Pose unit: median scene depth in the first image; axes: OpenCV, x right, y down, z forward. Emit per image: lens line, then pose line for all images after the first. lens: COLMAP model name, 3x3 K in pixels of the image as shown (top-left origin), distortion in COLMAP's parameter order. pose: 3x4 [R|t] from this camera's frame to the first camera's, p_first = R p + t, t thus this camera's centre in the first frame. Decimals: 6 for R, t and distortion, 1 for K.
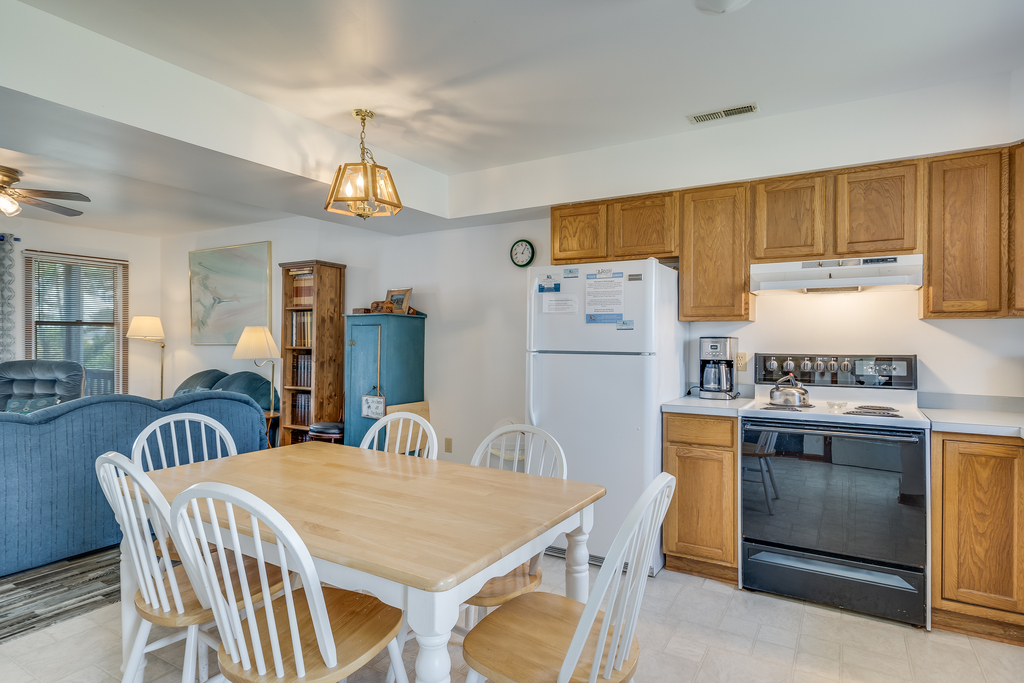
lens RADIAL K [[545.1, 0, 510.1], [0, 545.1, 341.4], [0, 0, 1]] dist [-0.002859, -0.000978]
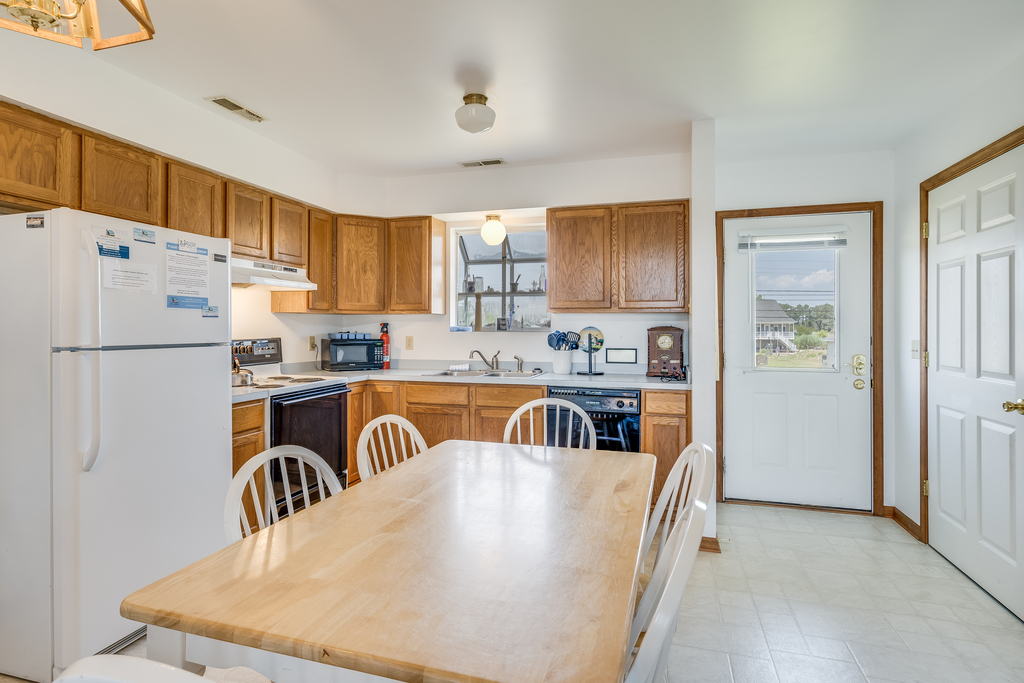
lens RADIAL K [[525.9, 0, 510.7], [0, 525.9, 338.2], [0, 0, 1]] dist [0.001534, 0.000188]
pose [[-0.242520, -0.024417, 0.969839, -0.692656], [0.008906, 0.999585, 0.027393, -0.006151], [-0.970105, 0.015281, -0.242202, 0.723634]]
